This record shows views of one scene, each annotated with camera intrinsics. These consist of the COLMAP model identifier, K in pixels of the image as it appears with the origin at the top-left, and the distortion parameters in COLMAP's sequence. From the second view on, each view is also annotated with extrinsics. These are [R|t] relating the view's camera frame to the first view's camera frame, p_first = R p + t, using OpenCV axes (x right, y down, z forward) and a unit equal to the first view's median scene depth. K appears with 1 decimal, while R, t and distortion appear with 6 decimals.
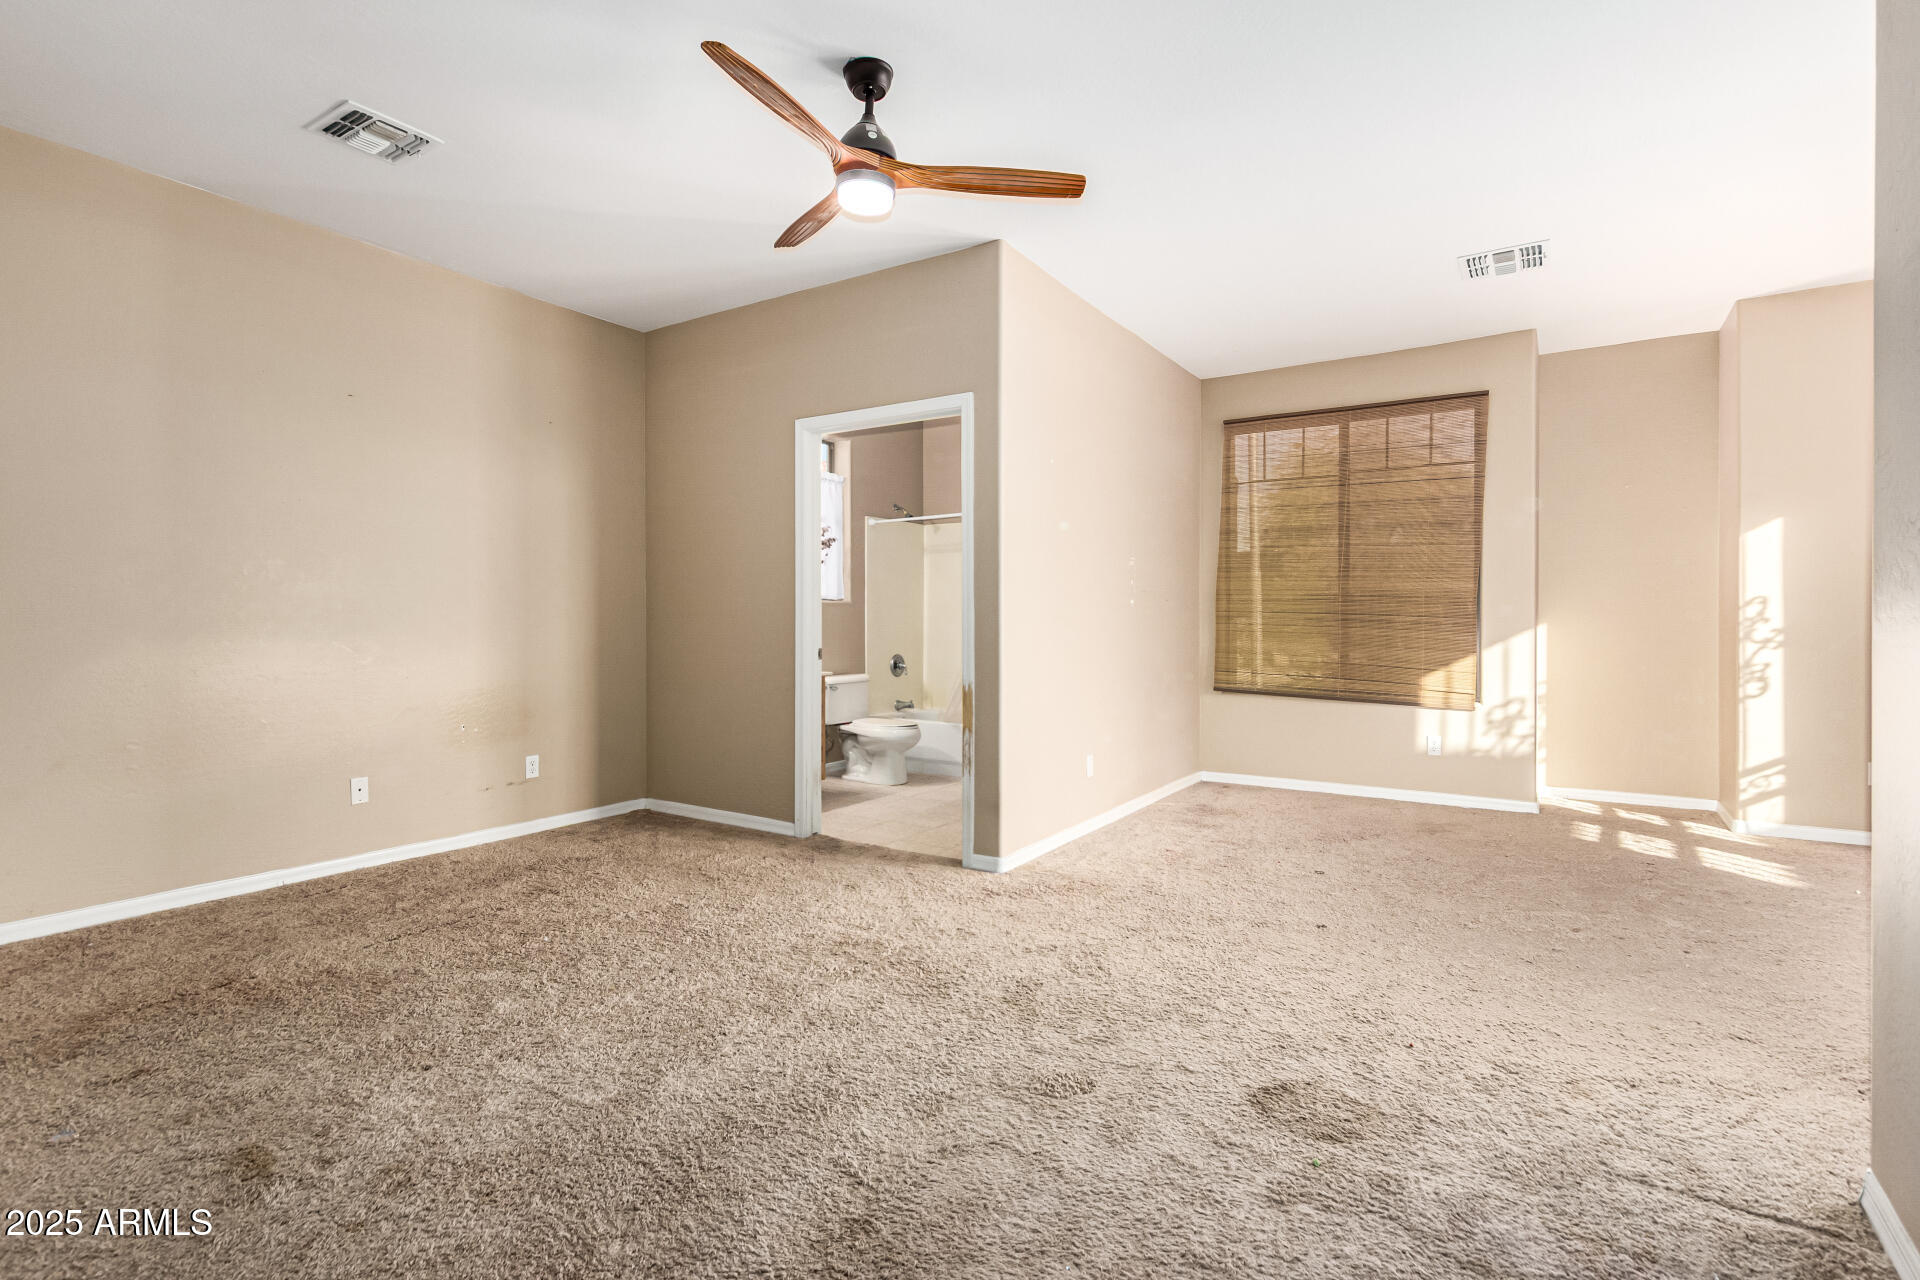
lens RADIAL K [[901.1, 0, 962.7], [0, 901.1, 632.5], [0, 0, 1]] dist [0.011551, -0.002873]
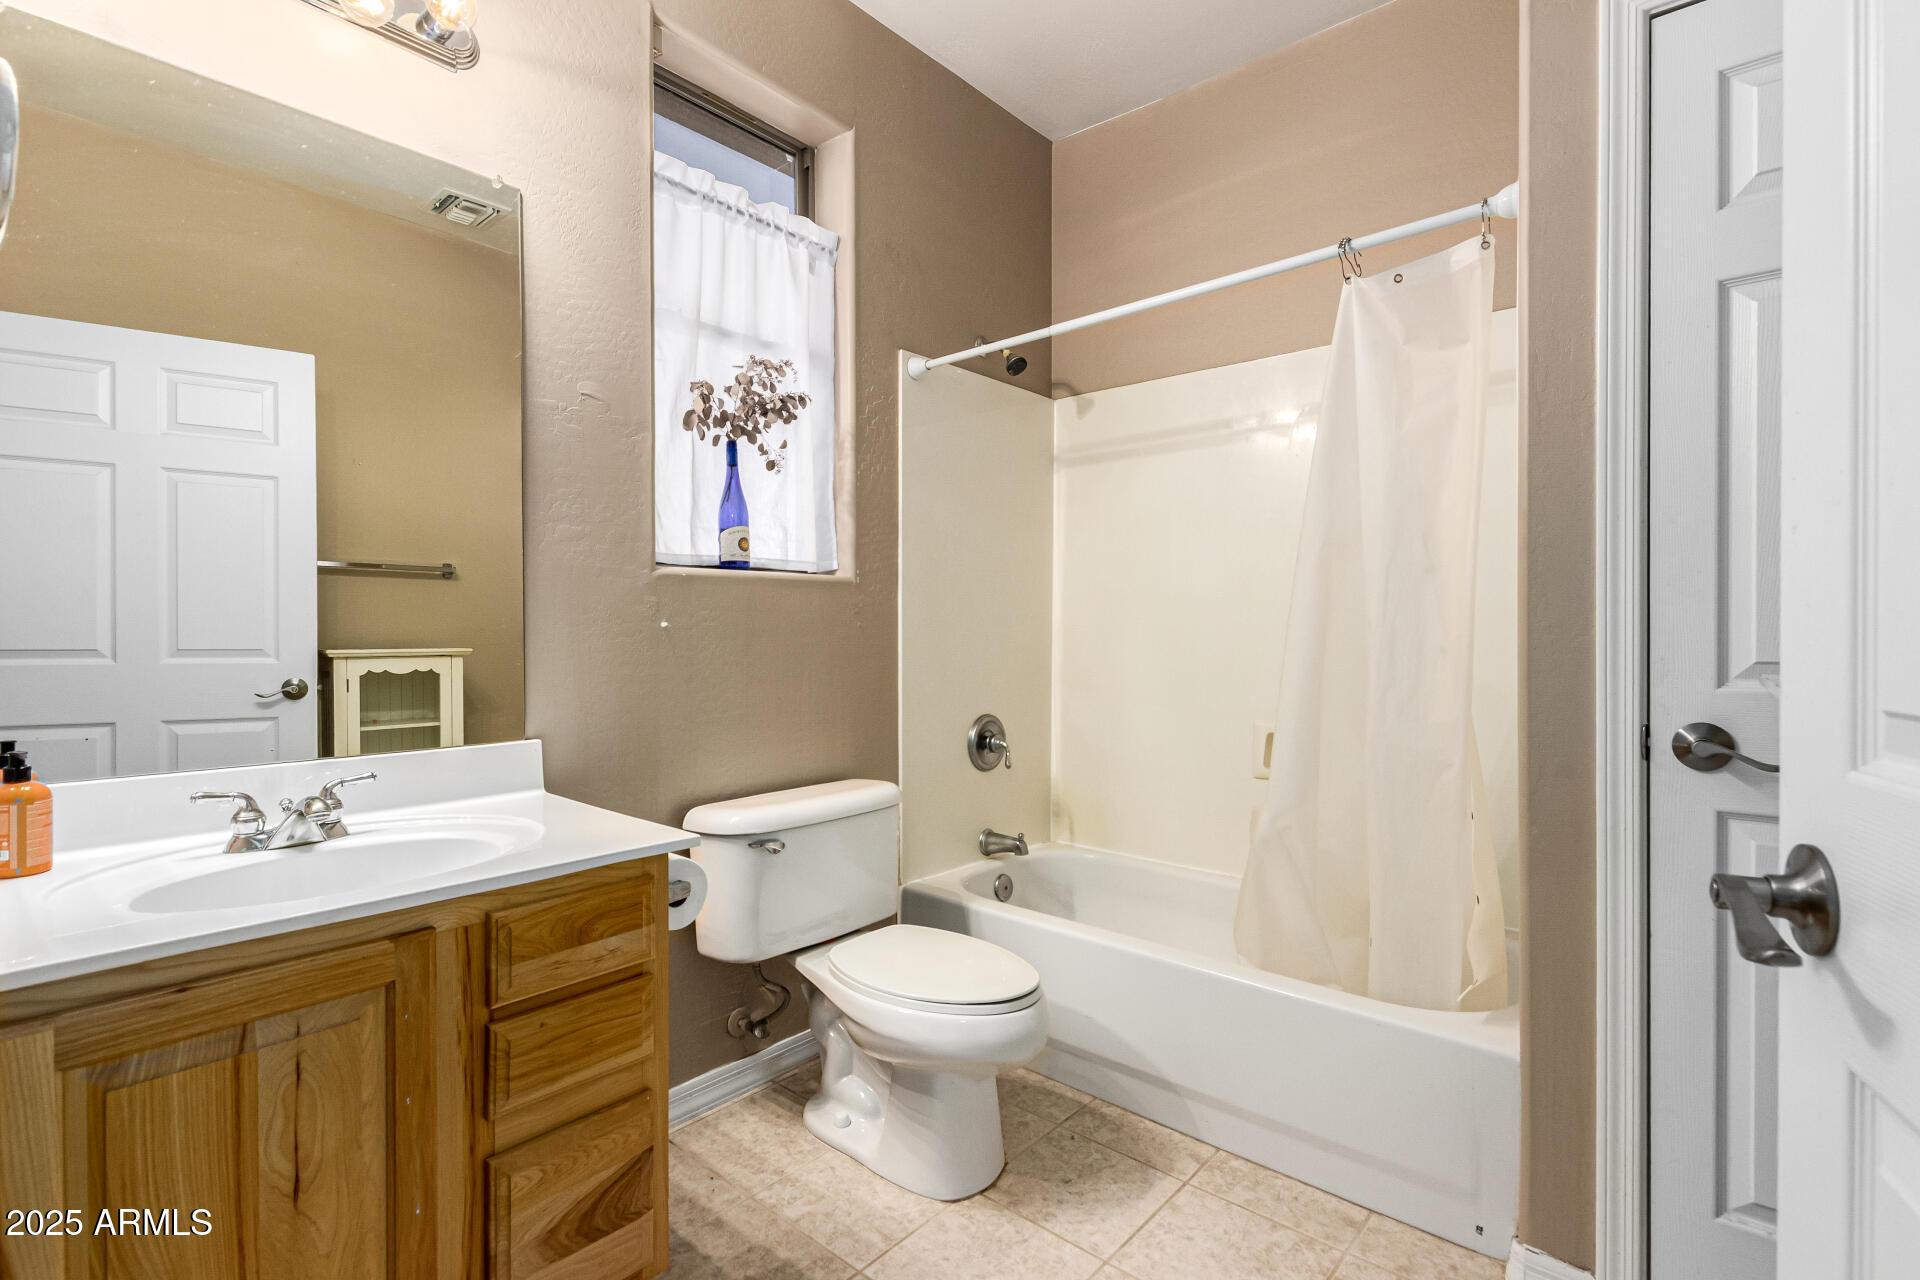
lens RADIAL K [[901.1, 0, 958.6], [0, 901.1, 638.5], [0, 0, 1]] dist [0.011551, -0.002873]
pose [[0.991387, 0.001468, -0.130957, -0.032727], [-0.001735, 0.999997, -0.001923, -0.008564], [0.130954, 0.002134, 0.991386, 0.606959]]
